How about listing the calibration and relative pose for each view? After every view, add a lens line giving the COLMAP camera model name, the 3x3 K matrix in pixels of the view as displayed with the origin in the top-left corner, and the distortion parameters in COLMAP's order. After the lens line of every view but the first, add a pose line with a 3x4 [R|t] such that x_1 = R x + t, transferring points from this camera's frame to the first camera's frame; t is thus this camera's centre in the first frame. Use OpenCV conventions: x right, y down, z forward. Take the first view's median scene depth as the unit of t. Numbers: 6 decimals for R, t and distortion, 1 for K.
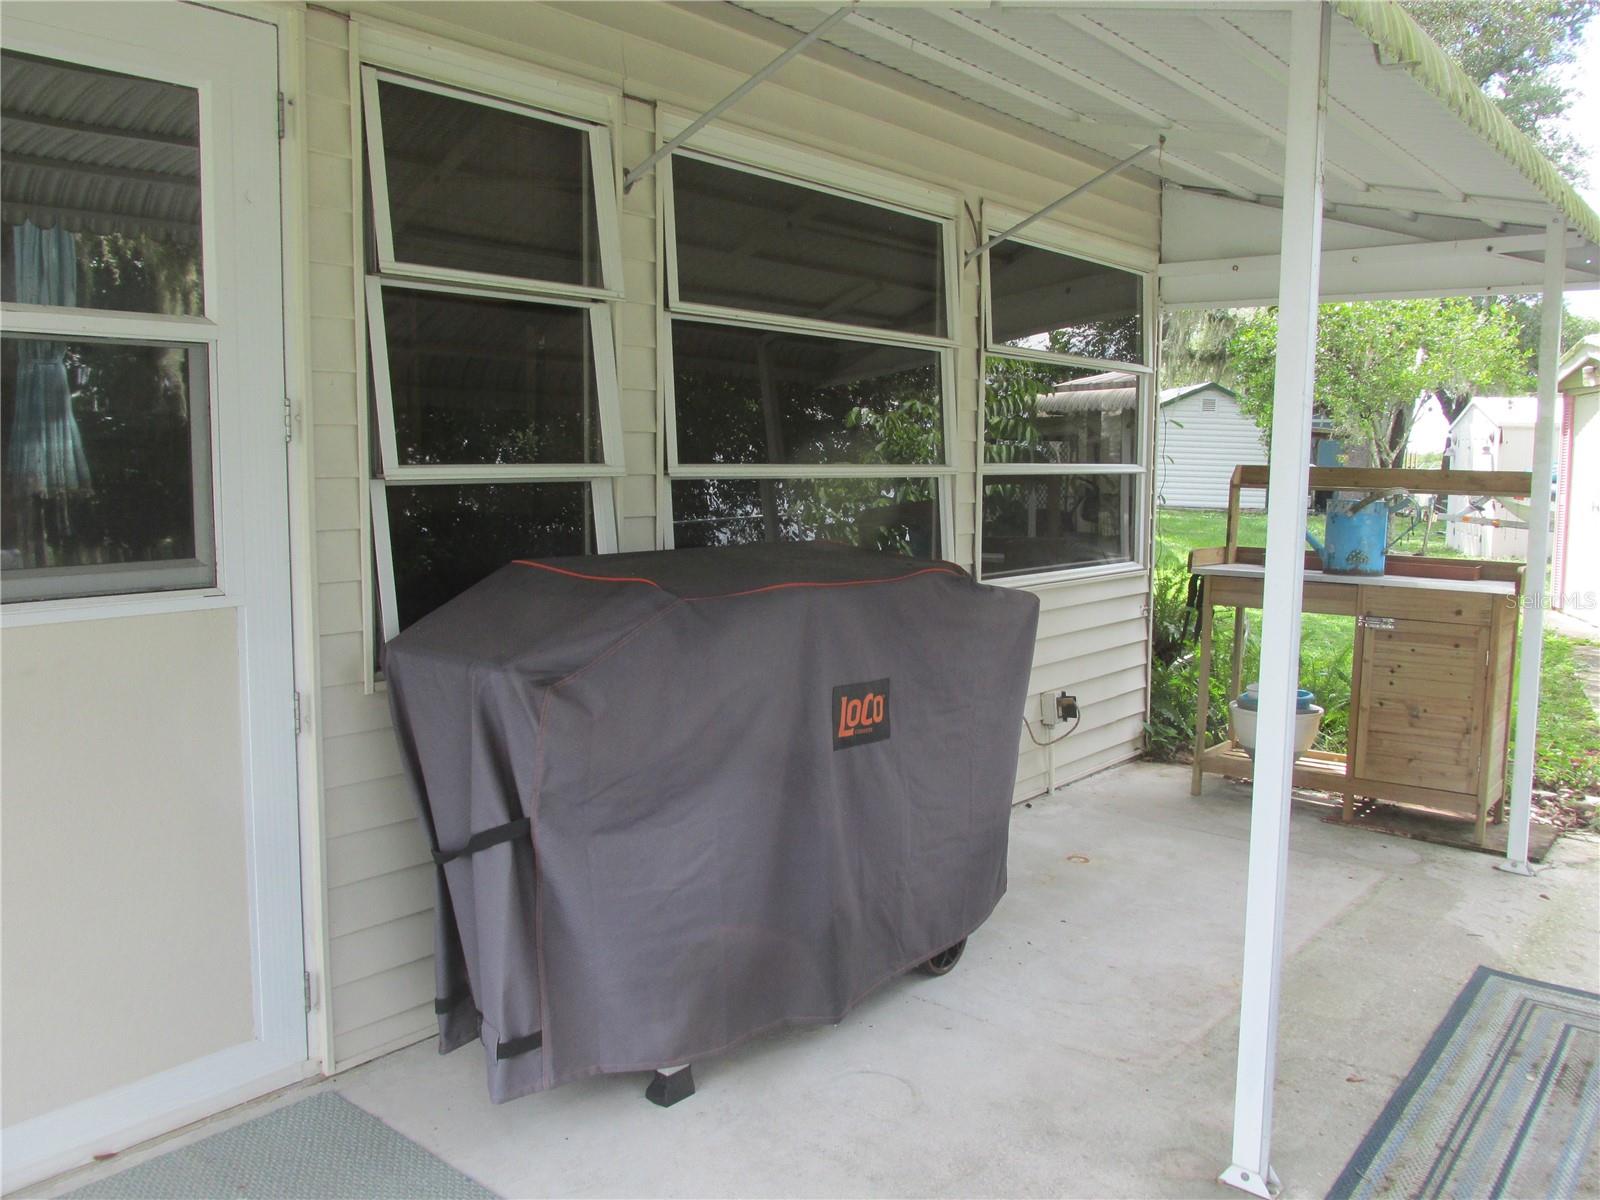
lens RADIAL K [[1344.1, 0, 798.6], [0, 1344.1, 592.7], [0, 0, 1]] dist [-0.033378, 0.012842]
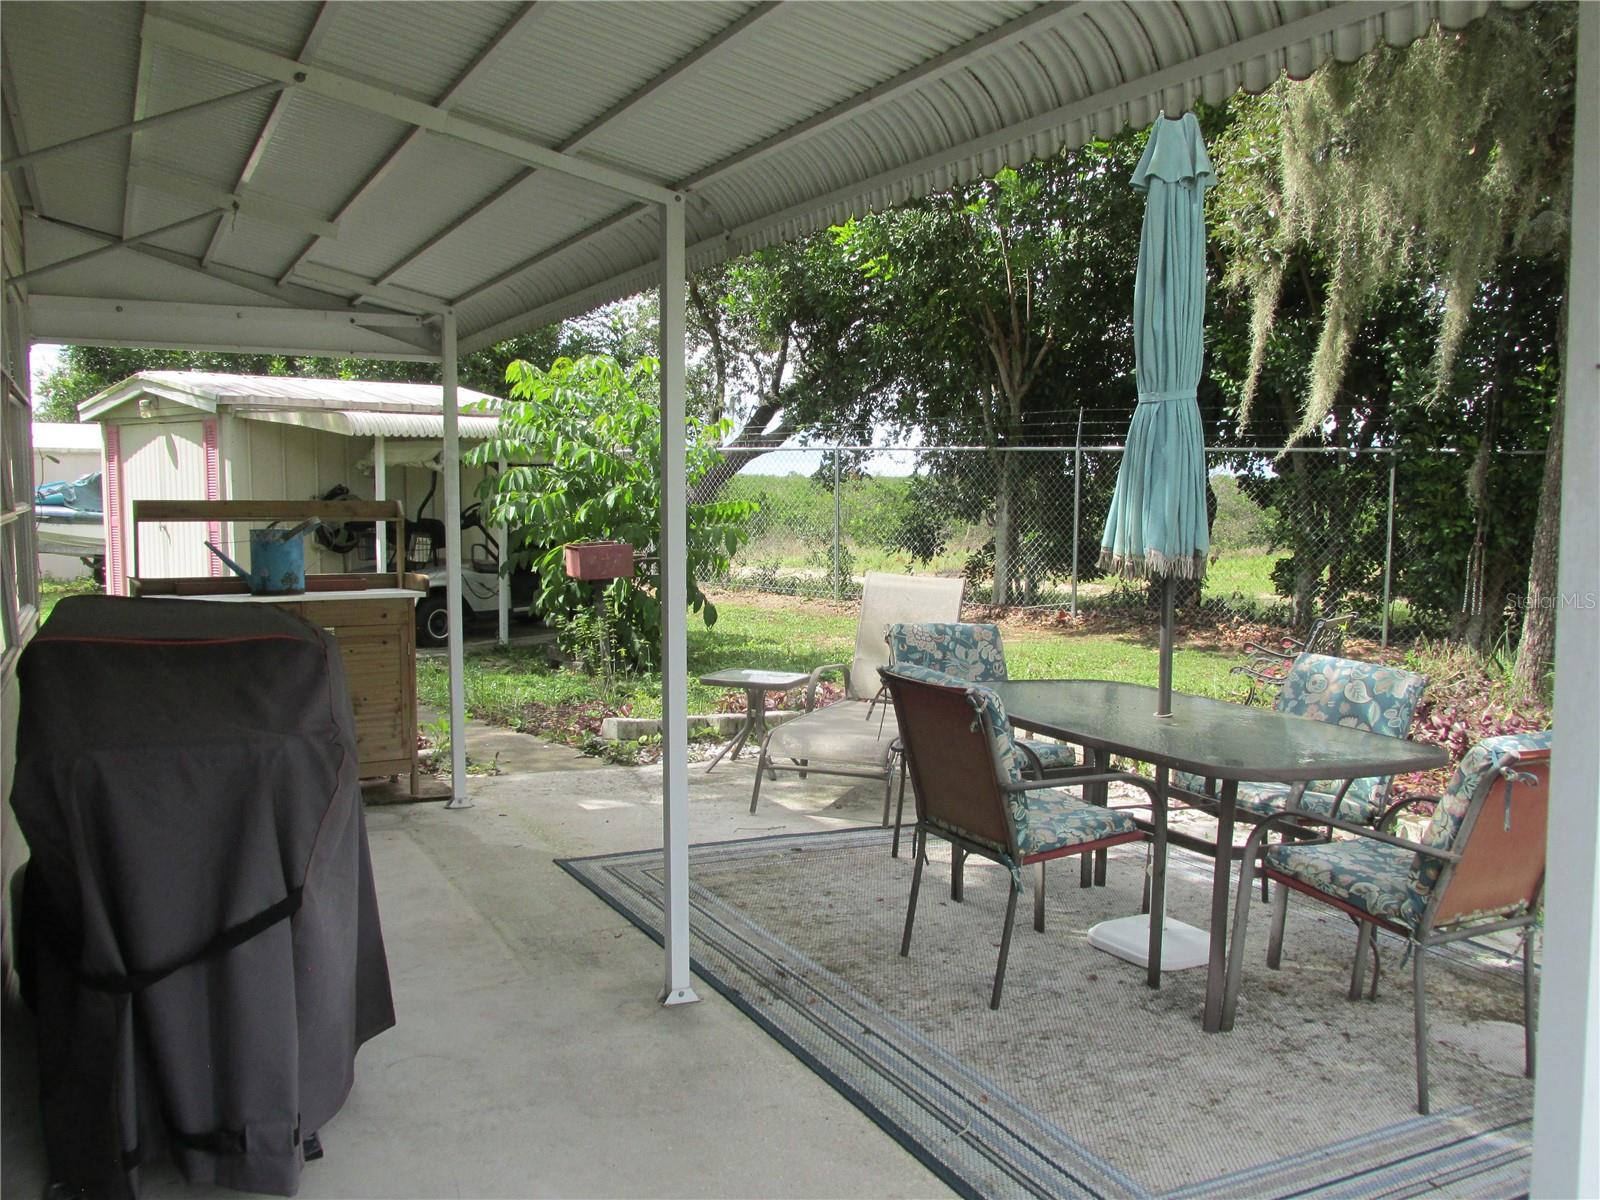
lens RADIAL K [[1344.1, 0, 805.2], [0, 1344.1, 604.3], [0, 0, 1]] dist [-0.033378, 0.012842]
pose [[0.406925, -0.091518, 0.908866, -0.677582], [0.095443, 0.993782, 0.057337, -0.042116], [-0.908462, 0.063413, 0.413129, 0.183936]]
